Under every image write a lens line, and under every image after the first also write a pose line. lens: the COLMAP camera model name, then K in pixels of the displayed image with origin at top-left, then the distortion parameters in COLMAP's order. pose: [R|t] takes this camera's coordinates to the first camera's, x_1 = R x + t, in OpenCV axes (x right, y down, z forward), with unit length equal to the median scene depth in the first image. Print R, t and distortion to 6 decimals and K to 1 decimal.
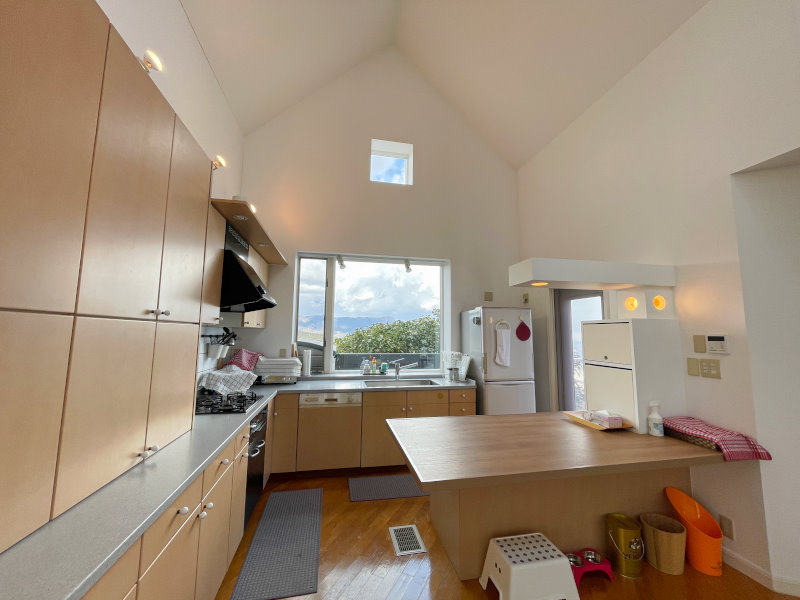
lens RADIAL K [[322.7, 0, 400.0], [0, 322.7, 300.0], [0, 0, 1]] dist [-0.002646, -0.000087]
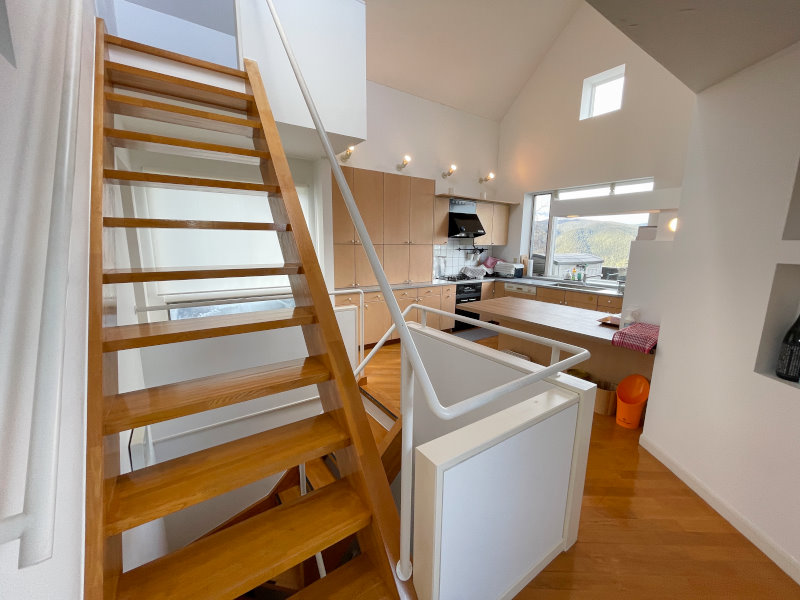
lens RADIAL K [[322.7, 0, 400.0], [0, 322.7, 300.0], [0, 0, 1]] dist [-0.002646, -0.000087]
pose [[0.396349, 0.158843, -0.904255, 1.081153], [0.091766, 0.973133, 0.211165, -0.047437], [0.913502, -0.166675, 0.371124, -0.210972]]
